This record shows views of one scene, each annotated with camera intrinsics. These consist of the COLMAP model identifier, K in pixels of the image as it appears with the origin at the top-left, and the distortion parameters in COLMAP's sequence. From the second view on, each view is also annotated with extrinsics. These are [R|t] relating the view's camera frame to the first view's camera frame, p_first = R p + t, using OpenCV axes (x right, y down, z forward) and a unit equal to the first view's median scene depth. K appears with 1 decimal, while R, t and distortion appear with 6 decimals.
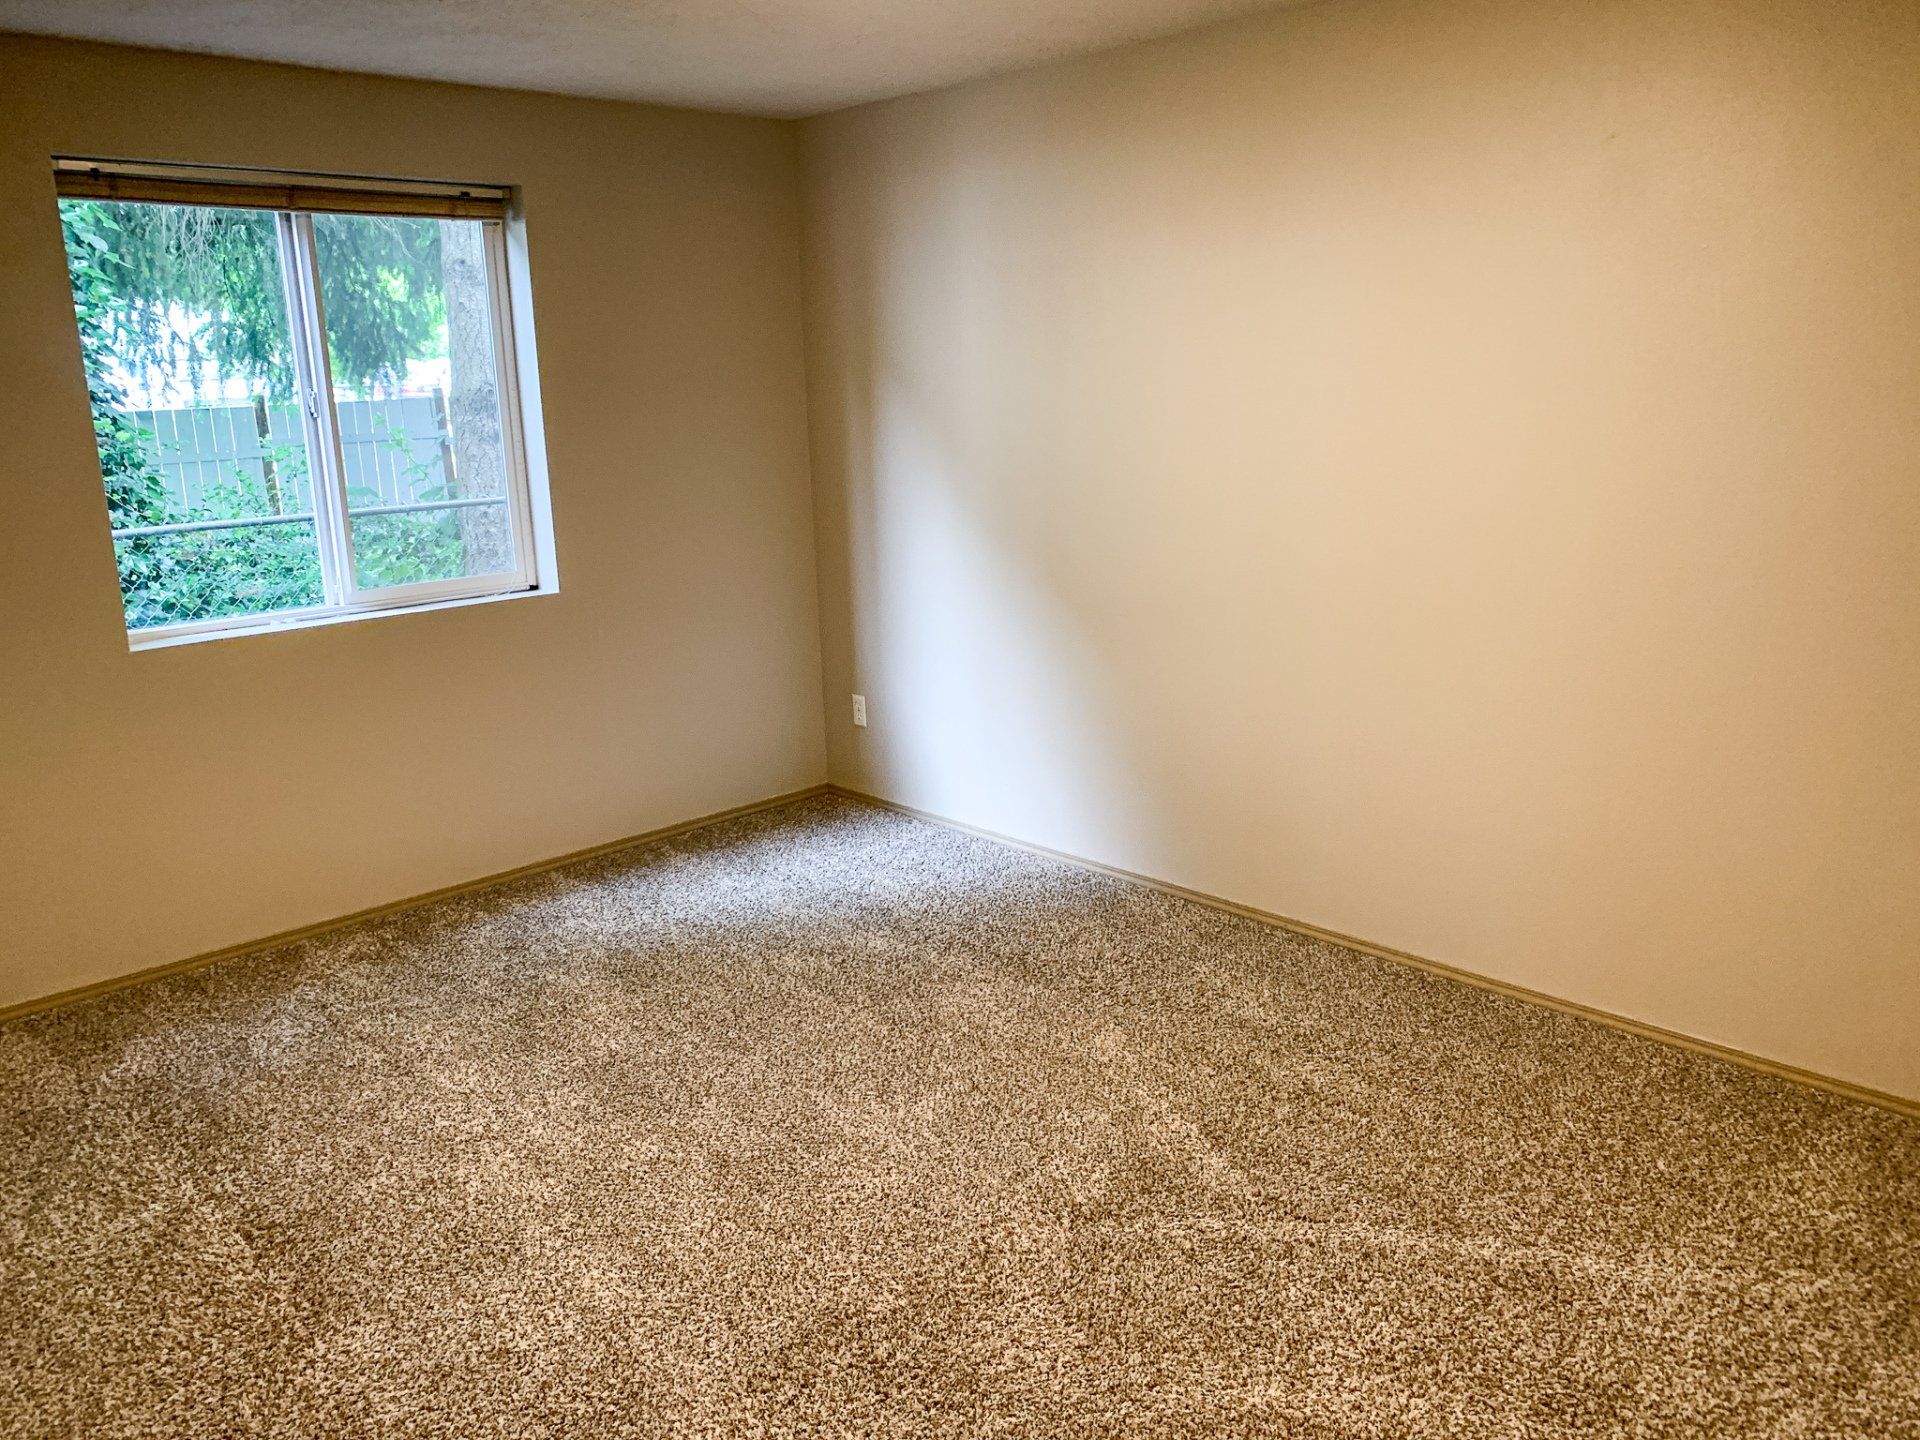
lens RADIAL K [[1478.7, 0, 957.0], [0, 1478.7, 704.7], [0, 0, 1]] dist [0.103217, -0.238344]
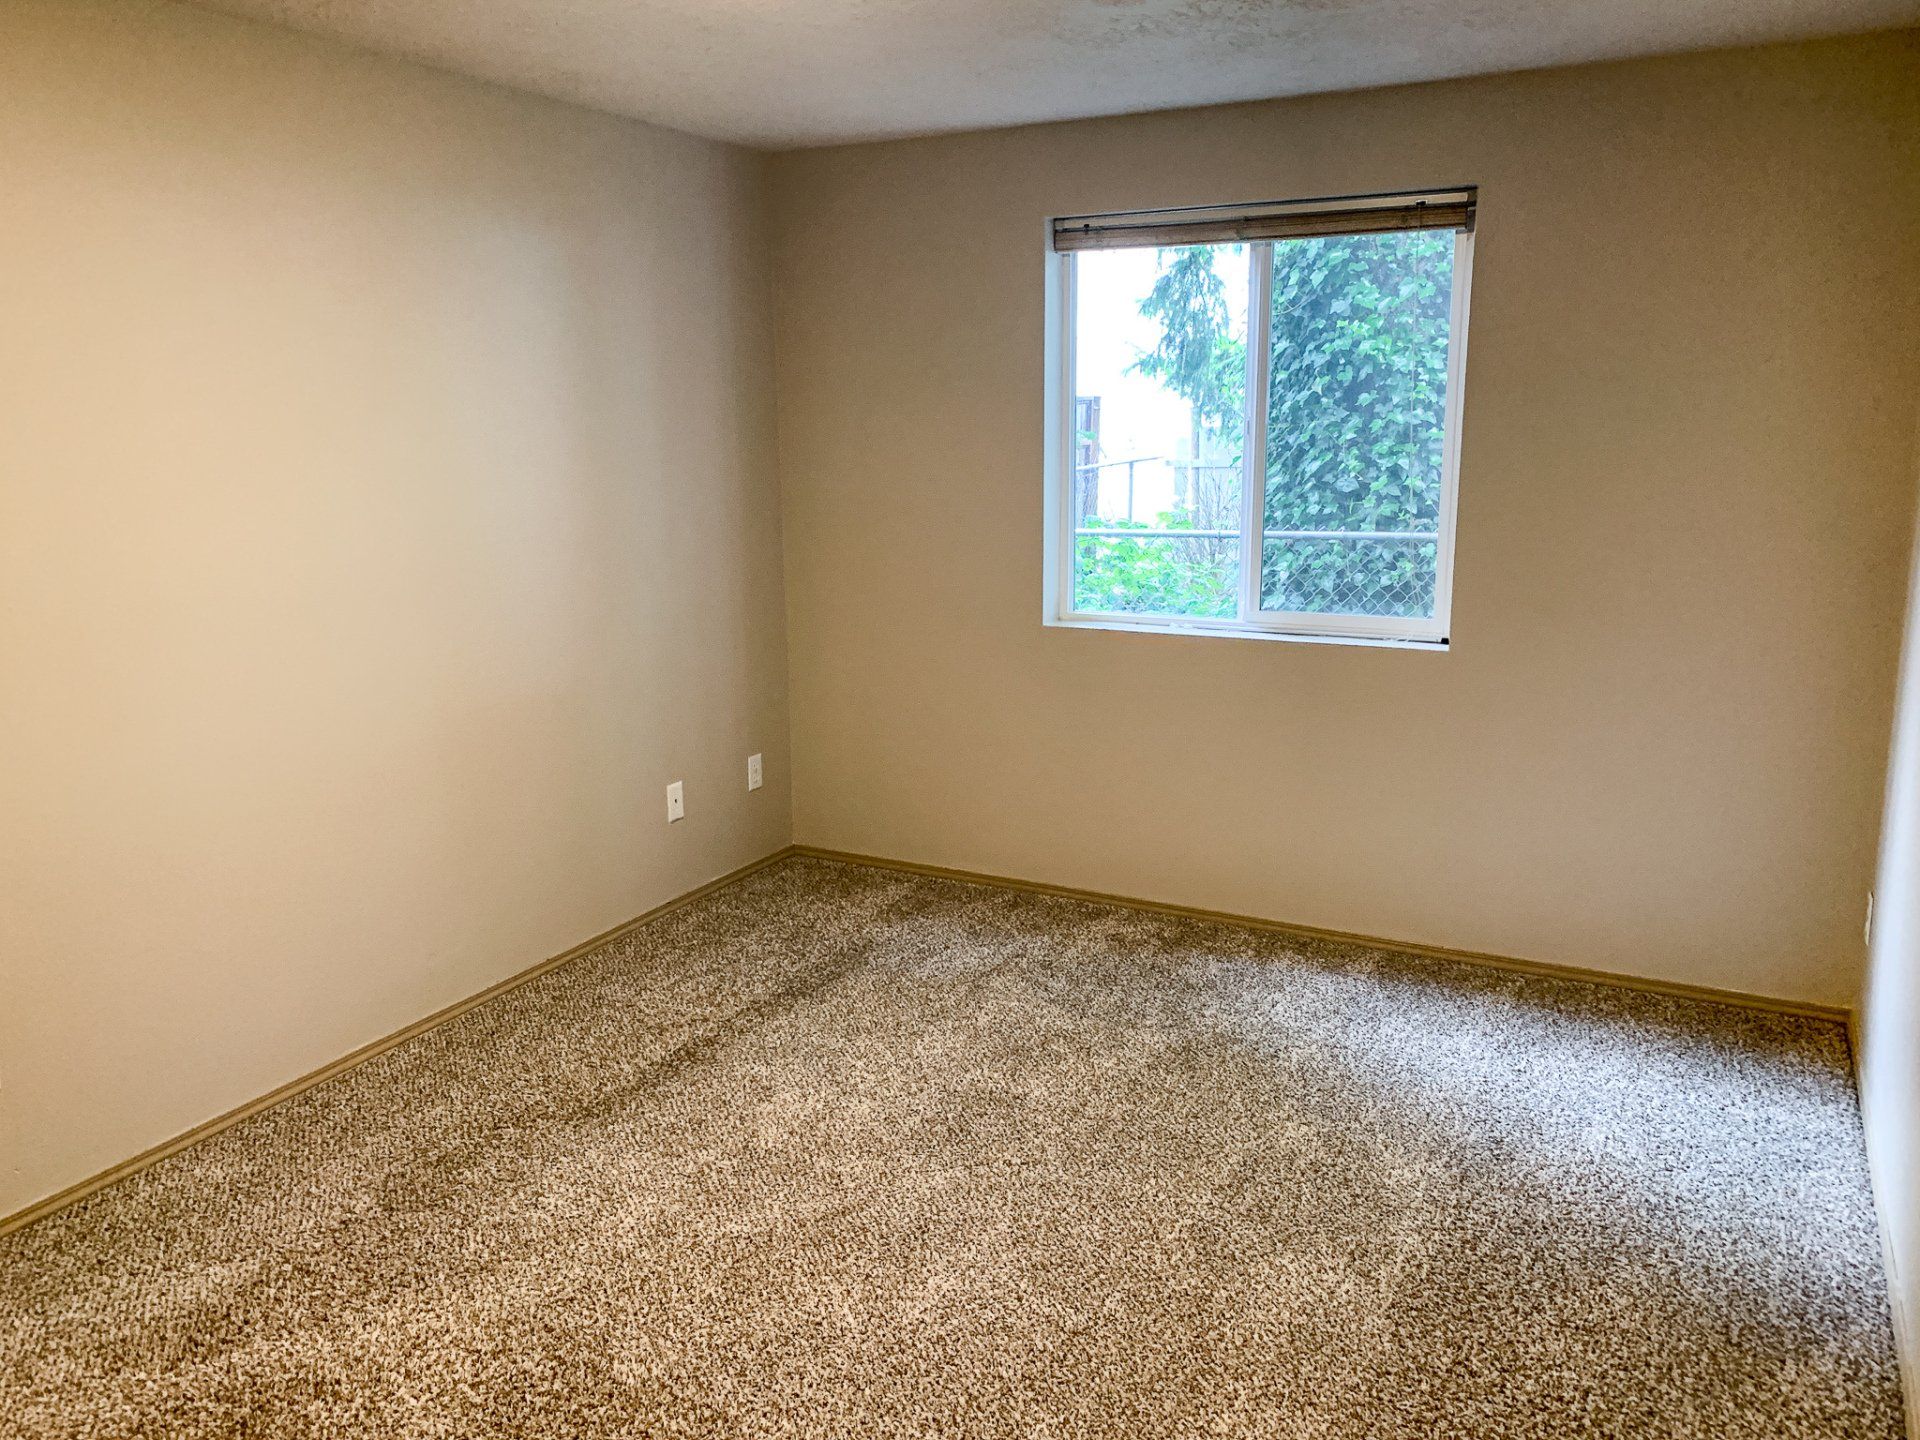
lens RADIAL K [[1478.7, 0, 957.0], [0, 1478.7, 704.7], [0, 0, 1]] dist [0.103217, -0.238344]
pose [[0.297462, 0.218109, -0.929486, 0.522107], [-0.206299, 0.965240, 0.160477, -0.141398], [0.932179, 0.144016, 0.332118, 0.502793]]
